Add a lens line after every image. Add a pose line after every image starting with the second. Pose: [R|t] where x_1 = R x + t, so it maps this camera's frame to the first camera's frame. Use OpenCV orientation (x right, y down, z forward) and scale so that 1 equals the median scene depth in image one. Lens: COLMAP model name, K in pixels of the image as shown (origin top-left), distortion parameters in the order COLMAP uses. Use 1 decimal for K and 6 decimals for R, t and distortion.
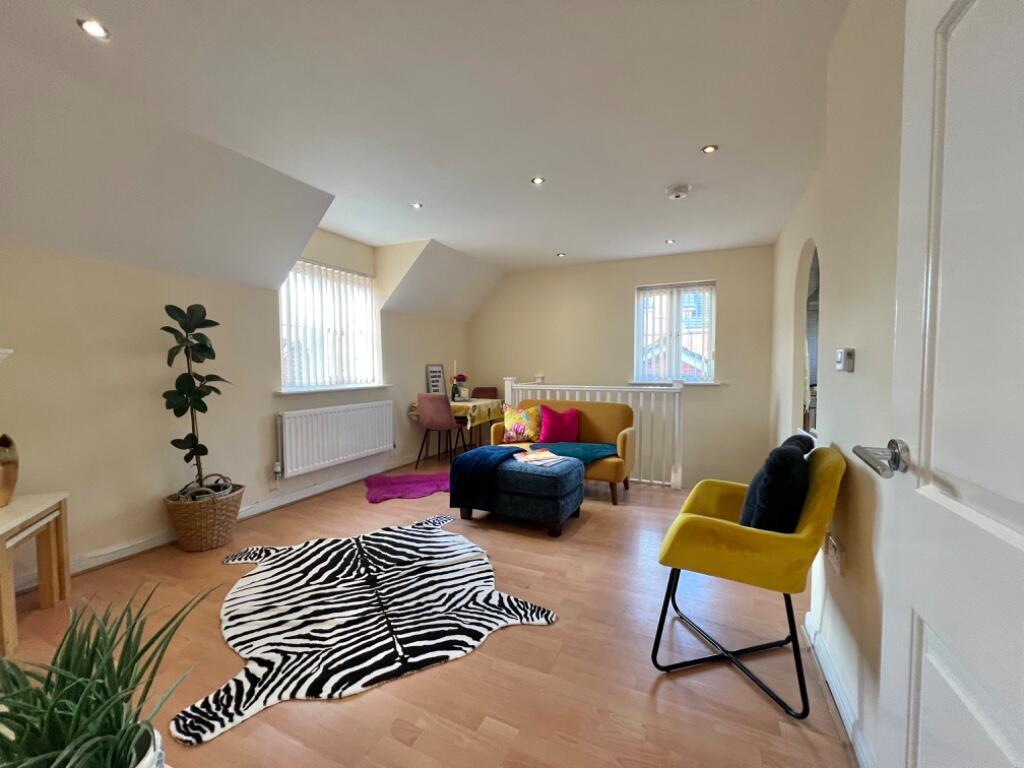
lens RADIAL K [[424.7, 0, 512.0], [0, 424.7, 384.0], [0, 0, 1]] dist [0.000430, 0.000349]
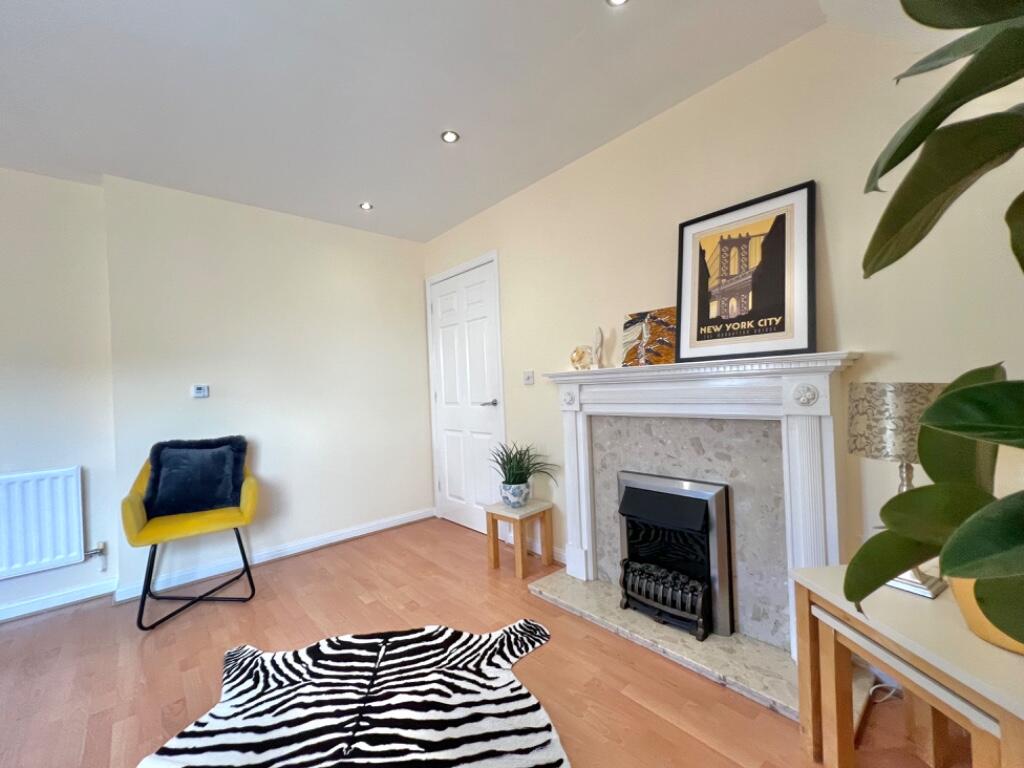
lens RADIAL K [[424.7, 0, 512.0], [0, 424.7, 384.0], [0, 0, 1]] dist [0.000430, 0.000349]
pose [[-0.922766, 0.050334, 0.382060, -0.934641], [0.065842, 0.997448, 0.027615, -0.047885], [-0.379695, 0.050638, -0.923725, 1.696377]]
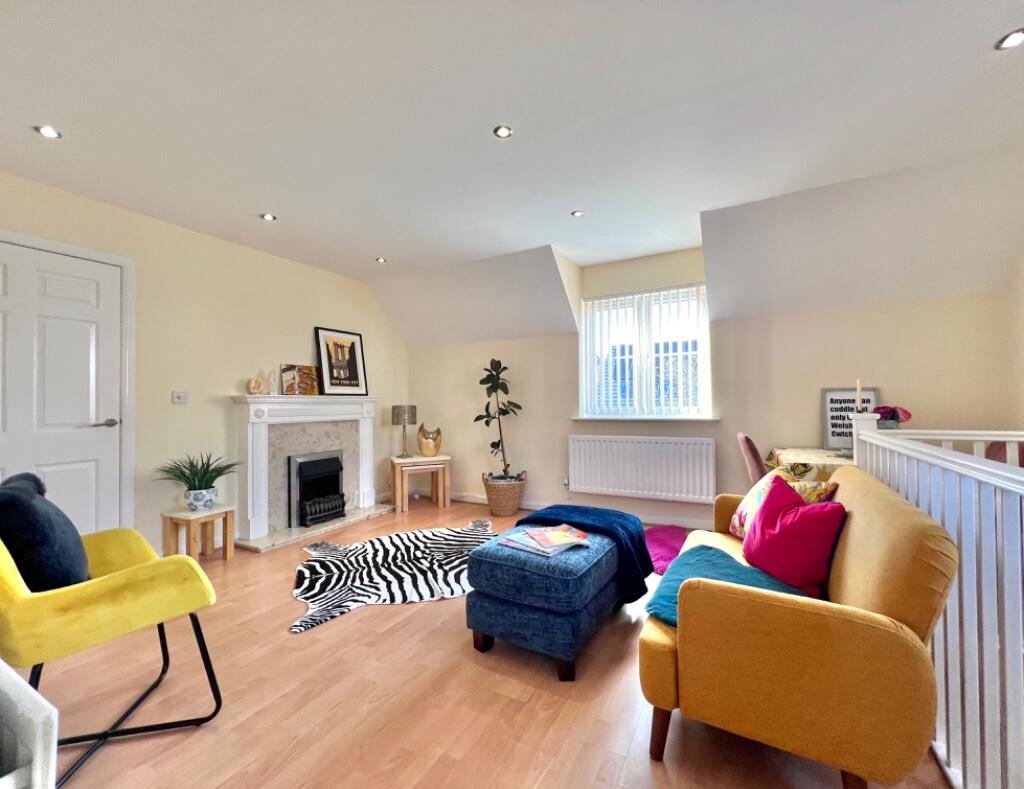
lens RADIAL K [[419.1, 0, 512.0], [0, 419.1, 394.5], [0, 0, 1]] dist [0.000273, 0.000182]
pose [[-0.062385, -0.008405, -0.998017, 1.180358], [-0.027794, 0.999591, -0.006681, -0.060302], [0.997665, 0.027323, -0.062593, 1.665693]]
